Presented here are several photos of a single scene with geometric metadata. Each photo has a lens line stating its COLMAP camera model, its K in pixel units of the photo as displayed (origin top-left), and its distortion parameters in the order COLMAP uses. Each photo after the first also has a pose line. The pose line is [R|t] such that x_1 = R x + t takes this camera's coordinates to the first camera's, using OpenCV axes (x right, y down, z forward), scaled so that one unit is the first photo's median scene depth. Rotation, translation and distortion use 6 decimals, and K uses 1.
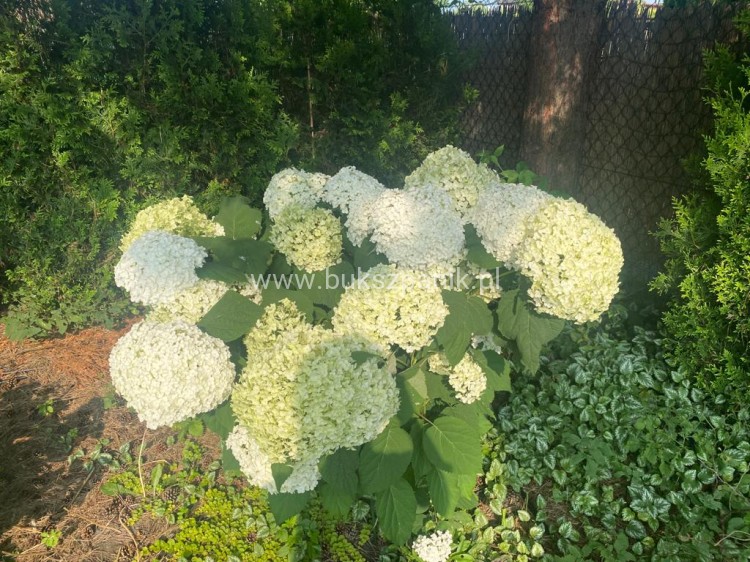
lens RADIAL K [[568.2, 0, 377.5], [0, 568.2, 283.8], [0, 0, 1]] dist [0.021667, -0.013603]
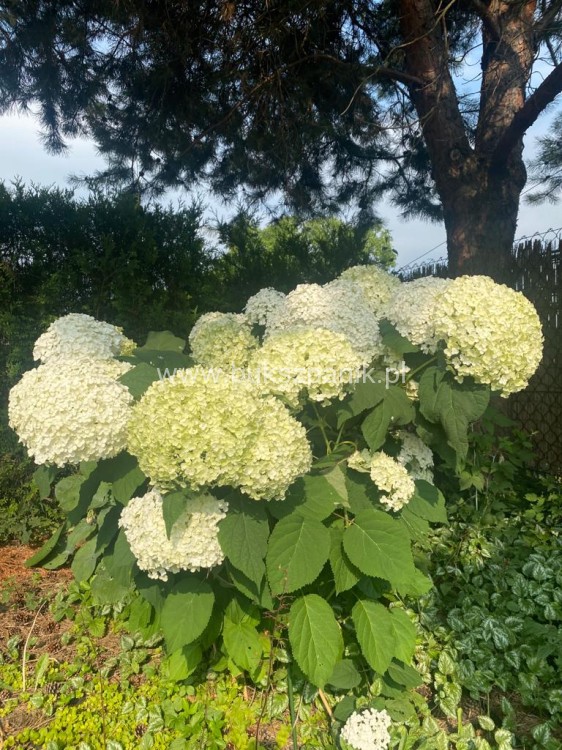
lens RADIAL K [[568.2, 0, 281.0], [0, 568.2, 375.0], [0, 0, 1]] dist [0.021667, -0.013603]
pose [[0.997447, -0.010863, -0.070582, 0.034712], [-0.017950, 0.918497, -0.395021, 0.270716], [0.069121, 0.395280, 0.915957, 0.069677]]
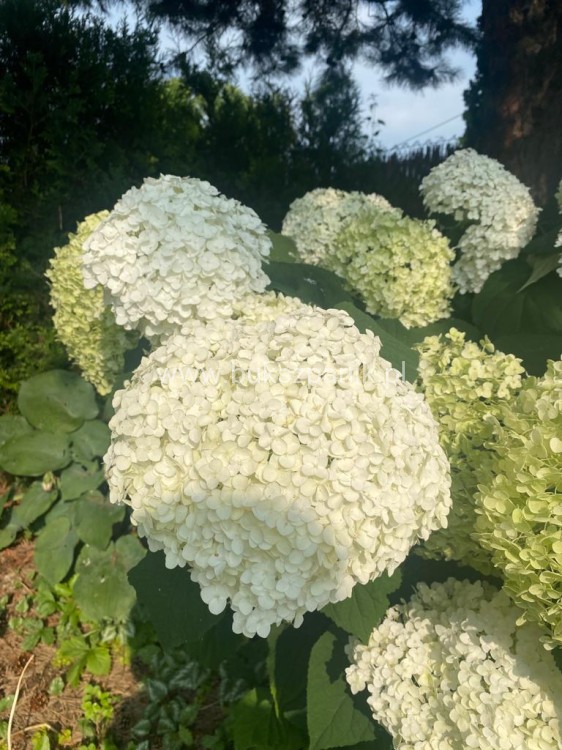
lens RADIAL K [[568.2, 0, 281.0], [0, 568.2, 375.0], [0, 0, 1]] dist [0.021667, -0.013603]
pose [[0.990777, 0.001922, 0.135490, -0.237576], [0.026394, 0.978011, -0.206876, 0.101674], [-0.132908, 0.208544, 0.968940, 0.376037]]
